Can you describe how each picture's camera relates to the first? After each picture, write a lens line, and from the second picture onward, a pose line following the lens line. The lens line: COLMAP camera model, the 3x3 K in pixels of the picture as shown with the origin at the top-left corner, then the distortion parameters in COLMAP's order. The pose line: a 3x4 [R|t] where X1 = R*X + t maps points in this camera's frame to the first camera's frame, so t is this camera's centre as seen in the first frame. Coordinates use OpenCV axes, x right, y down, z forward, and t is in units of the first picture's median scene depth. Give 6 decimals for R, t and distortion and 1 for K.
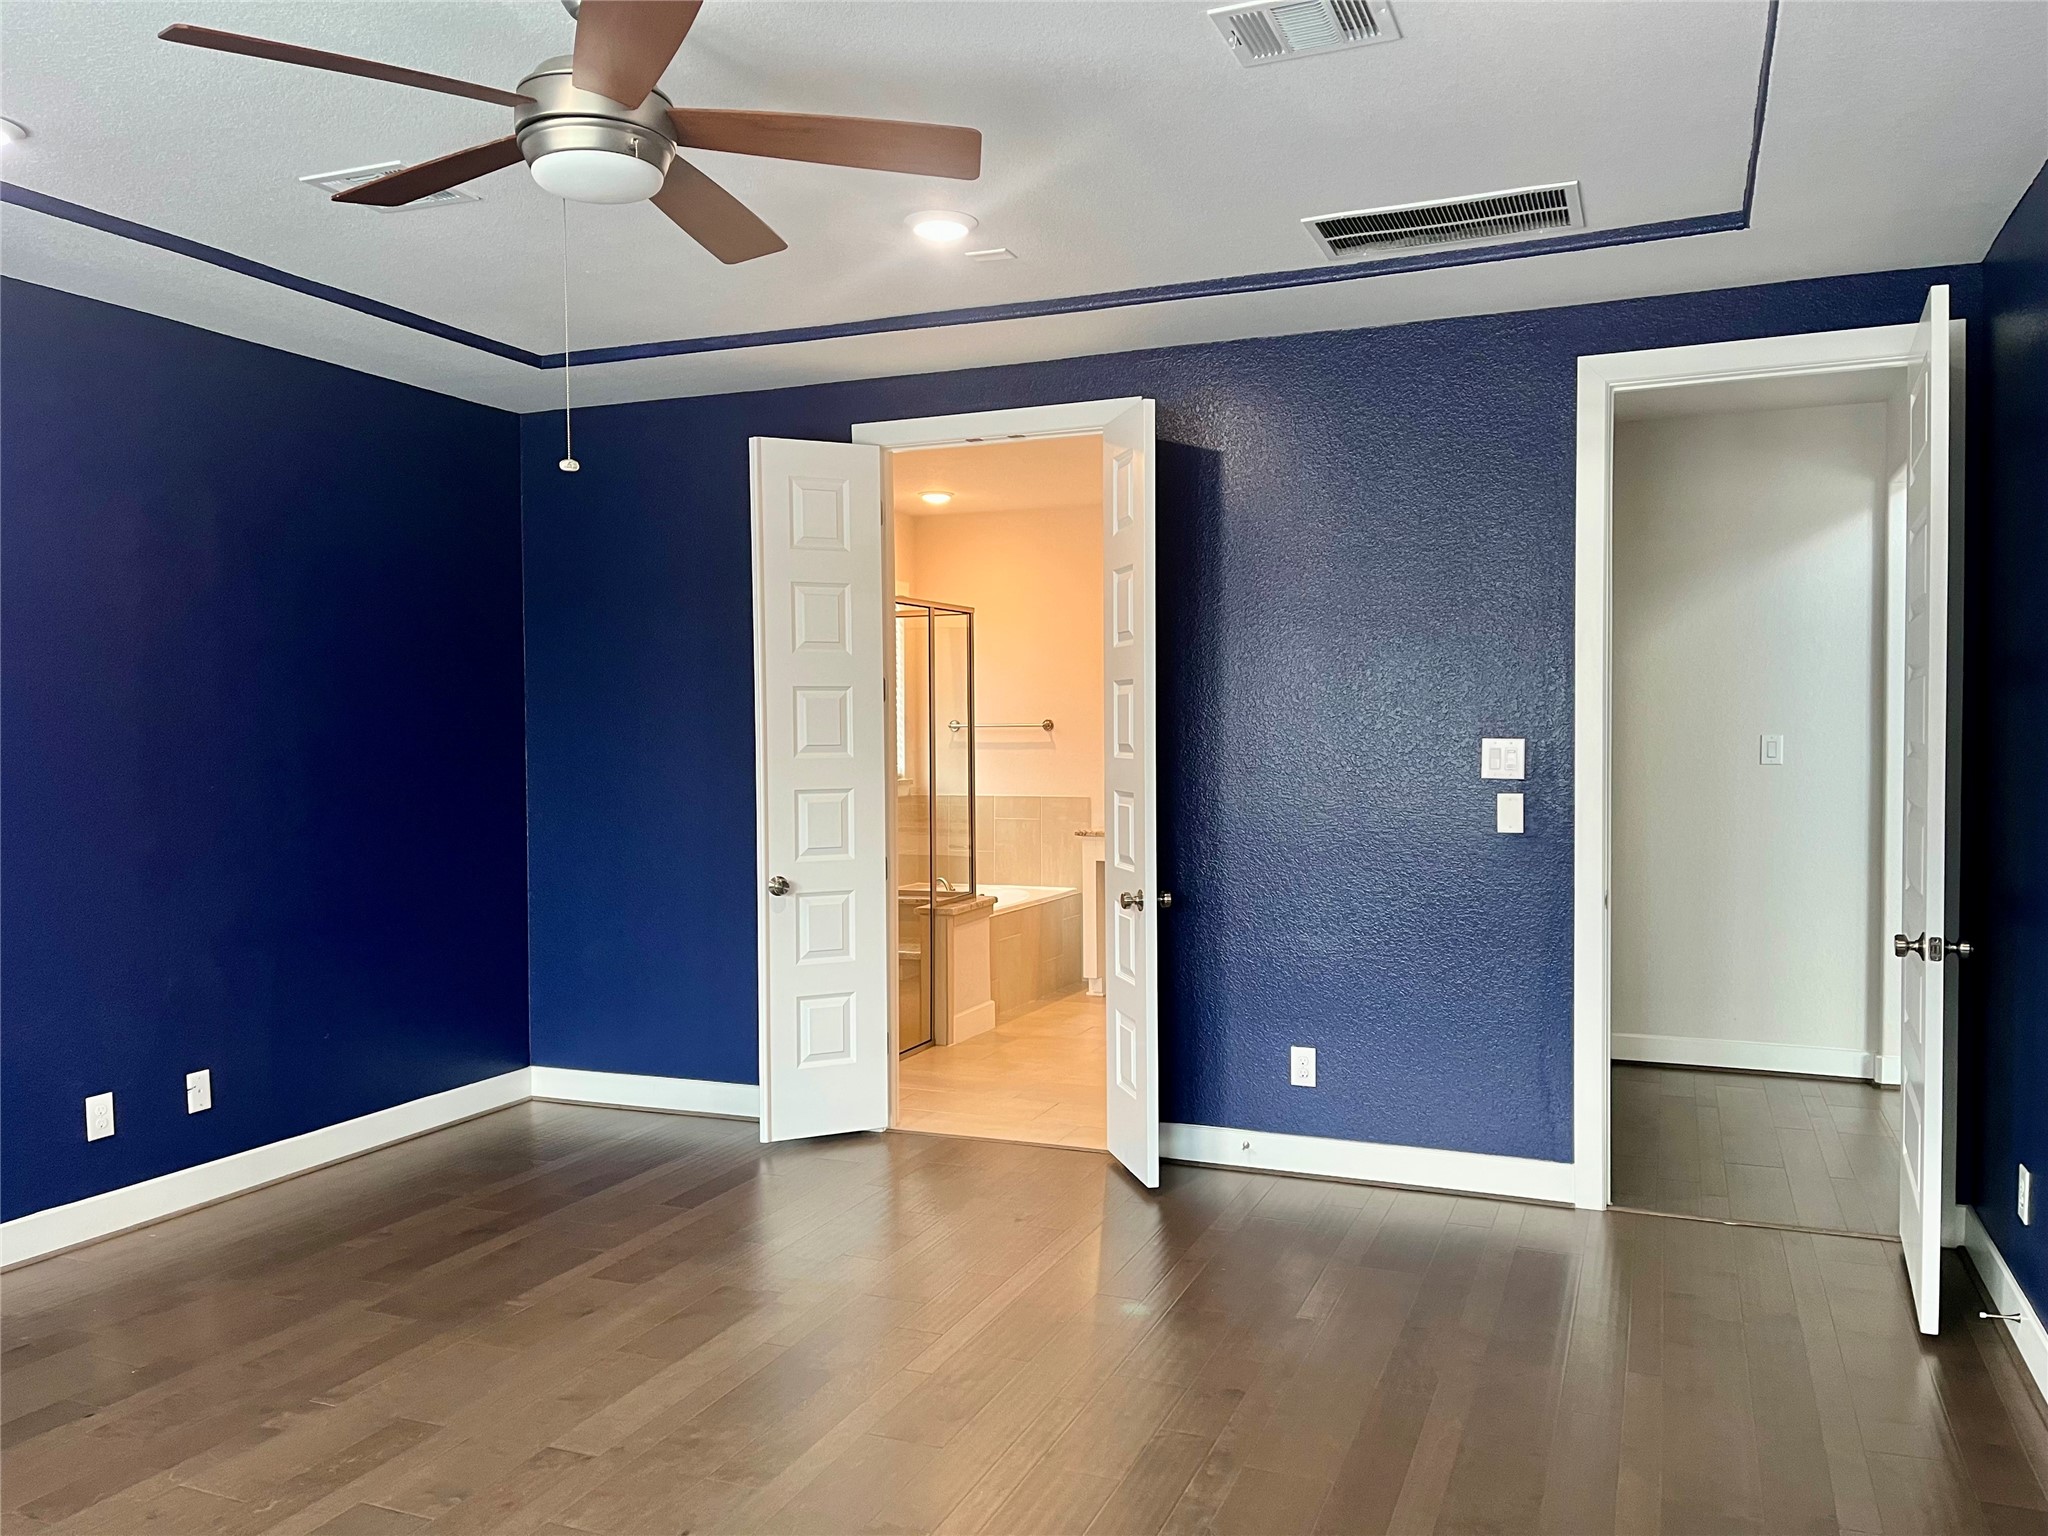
lens RADIAL K [[1589.7, 0, 1022.2], [0, 1589.7, 765.1], [0, 0, 1]] dist [0.031416, -0.005140]
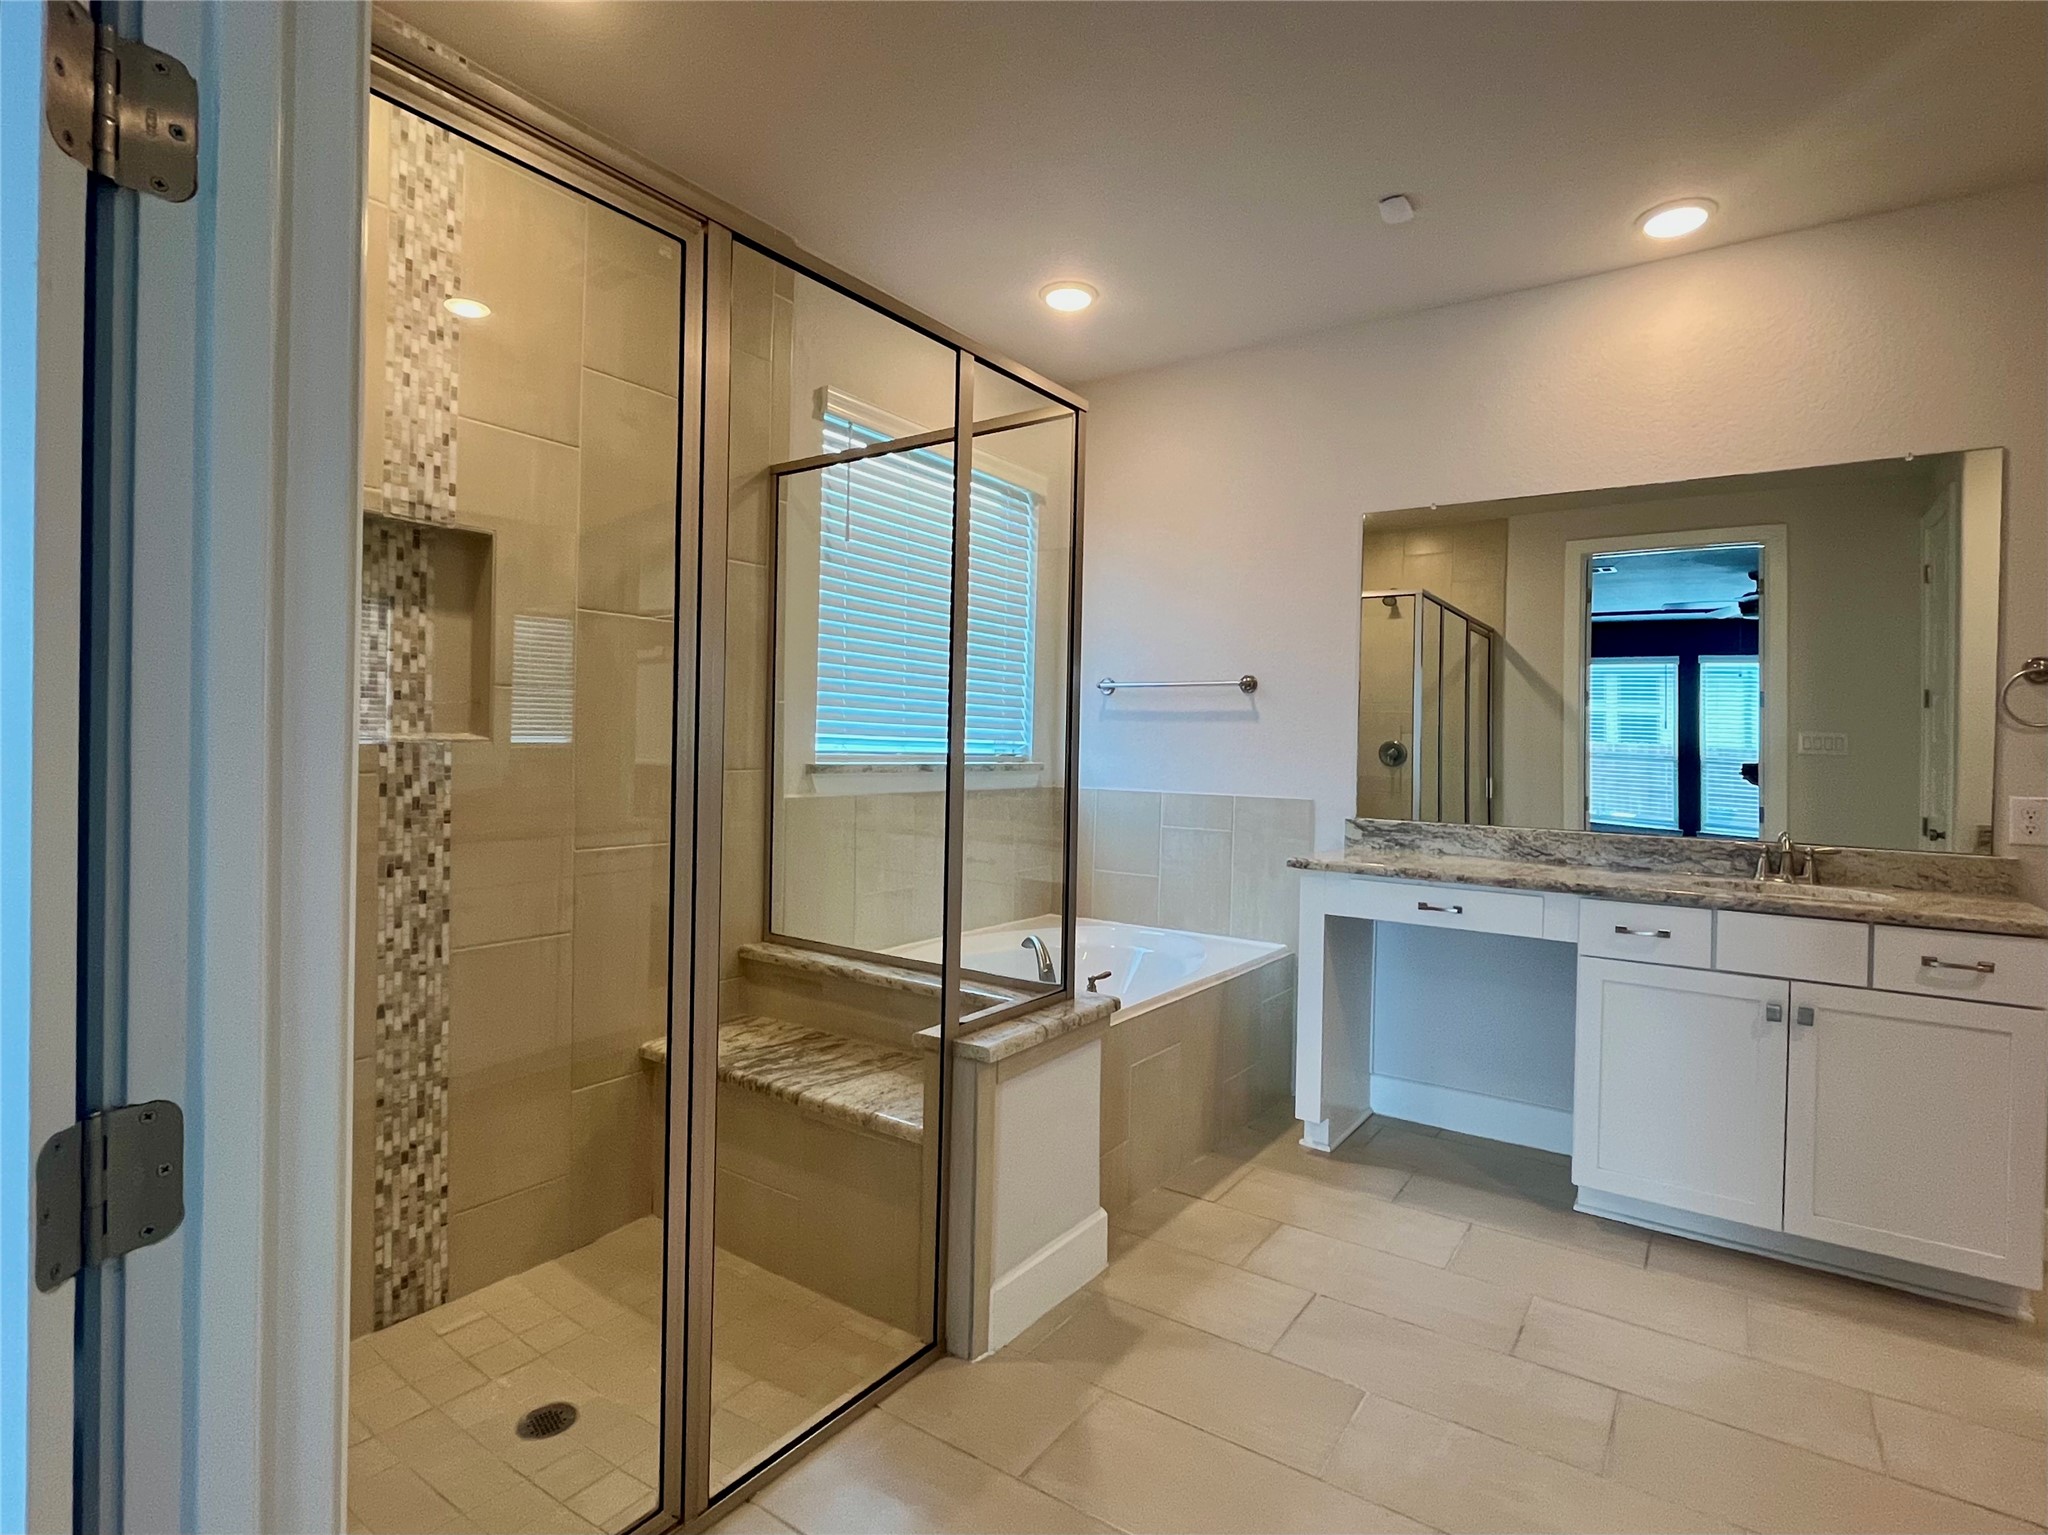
lens RADIAL K [[1031.7, 0, 1034.5], [0, 1031.7, 756.5], [0, 0, 1]] dist [0.002031, -0.000140]
pose [[0.978787, 0.031279, -0.202477, 0.020473], [-0.035221, 0.999253, -0.015894, 0.015770], [0.201829, 0.022689, 0.979158, 0.698882]]
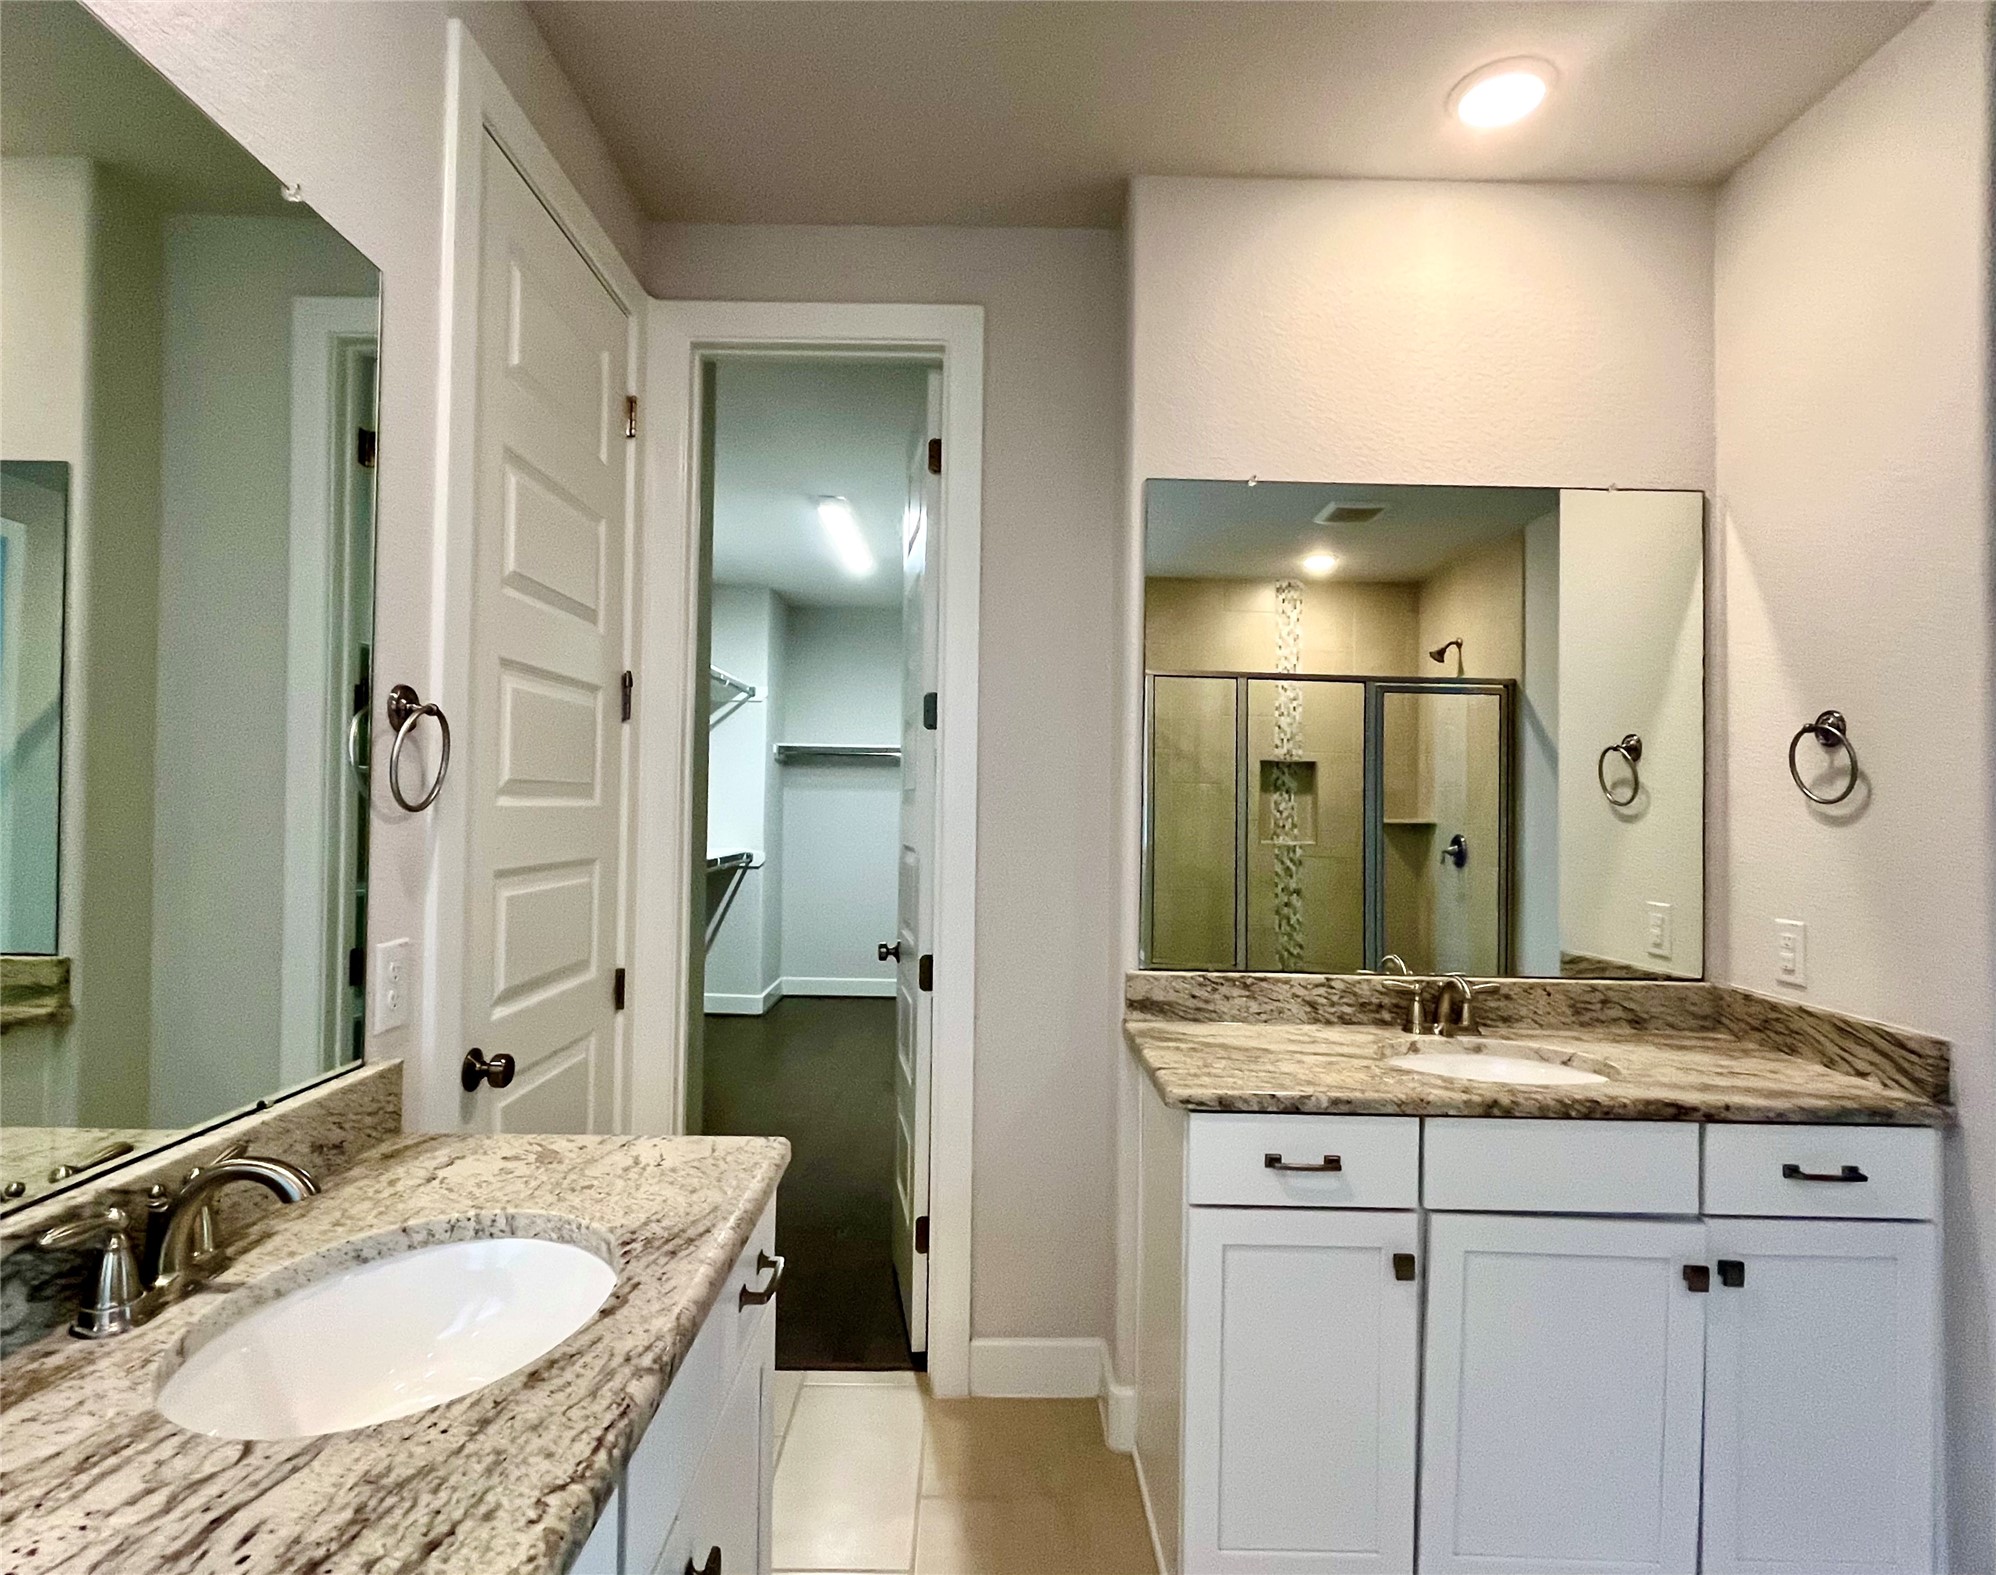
lens RADIAL K [[1056.2, 0, 992.1], [0, 1056.2, 783.0], [0, 0, 1]] dist [-0.003289, 0.000552]
pose [[-0.395469, 0.019610, 0.918270, 0.069260], [0.011640, 0.999799, -0.016338, -0.020606], [-0.918406, 0.004228, -0.395617, 1.197380]]
